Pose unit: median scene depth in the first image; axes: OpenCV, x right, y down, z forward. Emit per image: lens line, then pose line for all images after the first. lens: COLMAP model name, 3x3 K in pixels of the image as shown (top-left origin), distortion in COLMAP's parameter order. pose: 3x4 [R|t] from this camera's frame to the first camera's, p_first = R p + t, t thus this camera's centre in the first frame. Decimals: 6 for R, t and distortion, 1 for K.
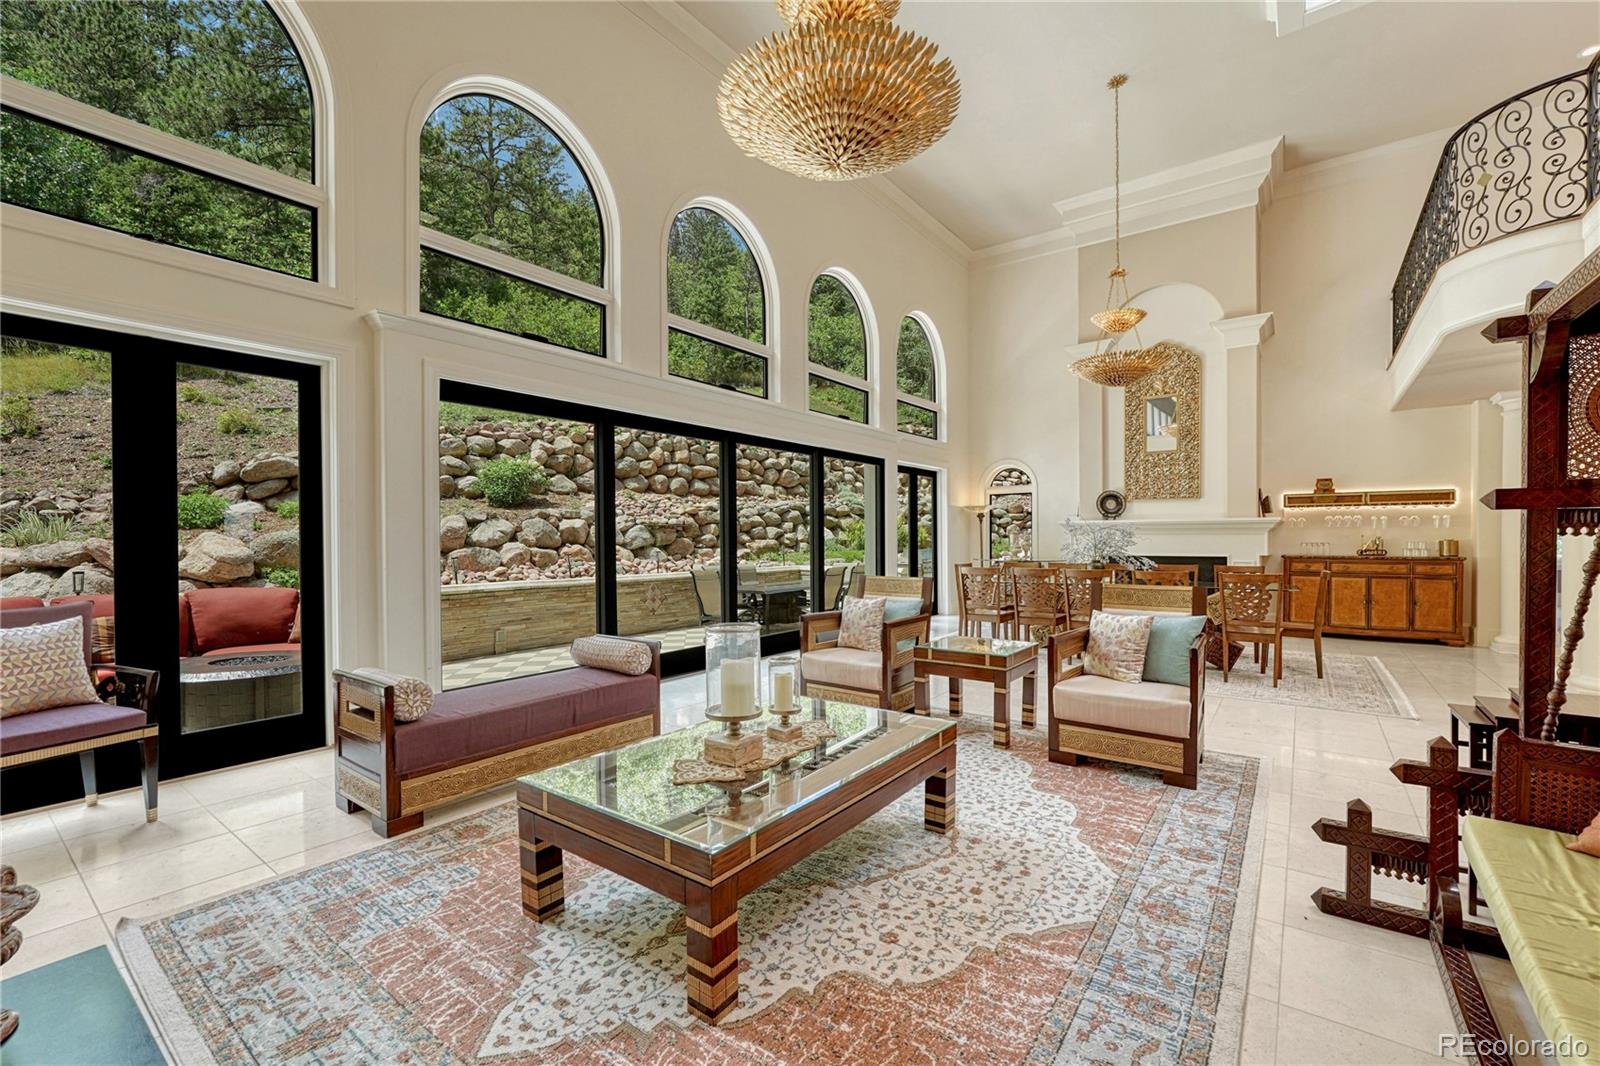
lens RADIAL K [[674.7, 0, 796.3], [0, 674.7, 540.8], [0, 0, 1]] dist [-0.010516, -0.000314]
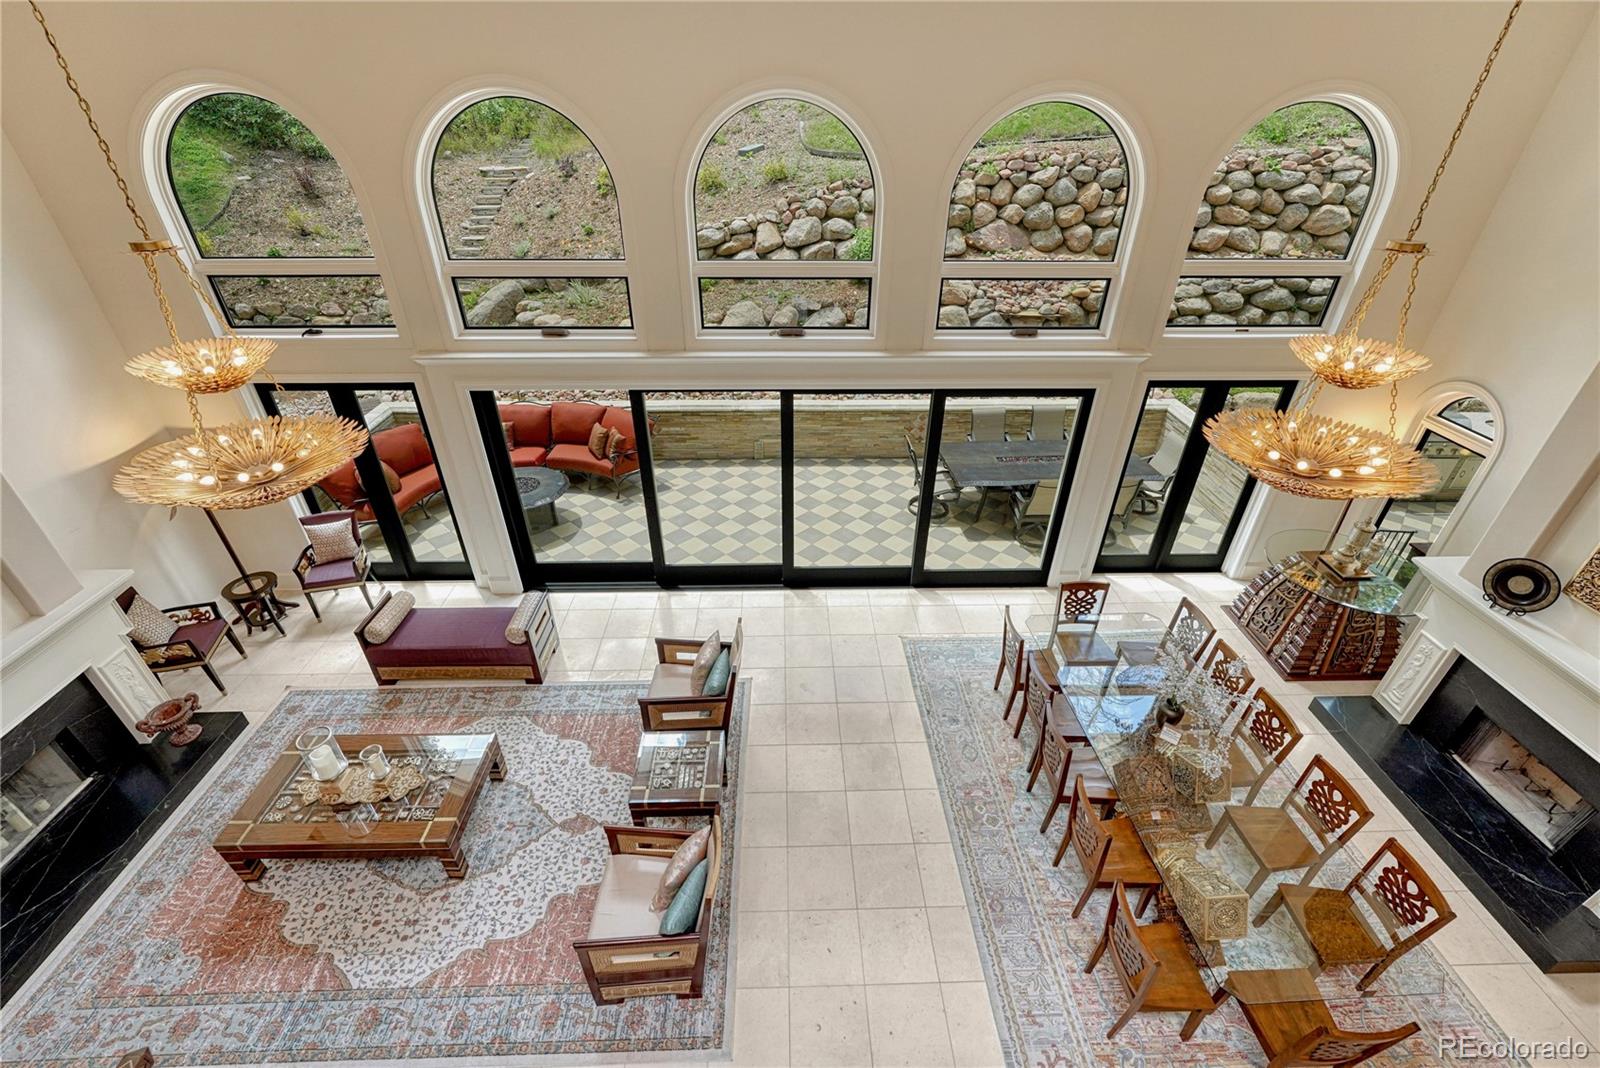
lens RADIAL K [[664.3, 0, 800.0], [0, 664.3, 534.0], [0, 0, 1]] dist [-0.008458, 0.000188]
pose [[0.624008, 0.423299, -0.656836, 0.311771], [-0.010783, 0.845153, 0.534416, -0.245118], [0.781344, -0.326396, 0.531946, 0.233013]]
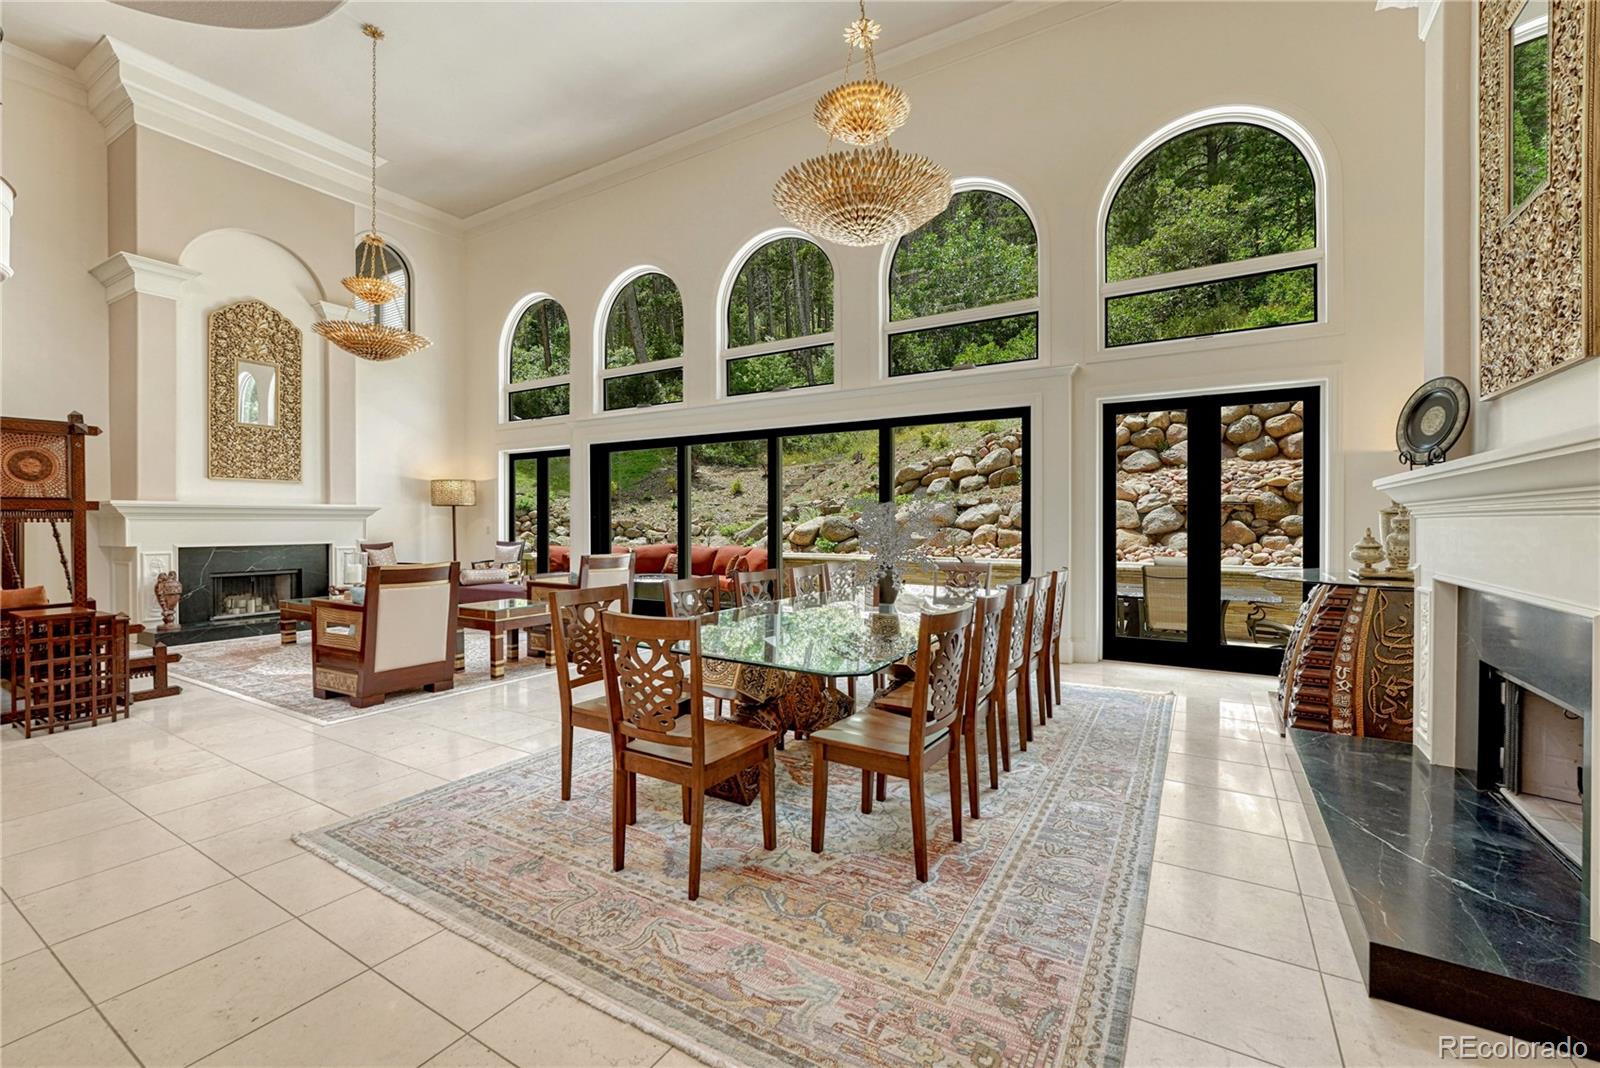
lens RADIAL K [[674.7, 0, 796.3], [0, 674.7, 541.8], [0, 0, 1]] dist [-0.010516, -0.000314]
pose [[0.103677, 0.032798, -0.994070, 0.541192], [-0.003771, 0.999462, 0.032583, -0.003141], [0.994604, 0.000370, 0.103745, 0.468735]]
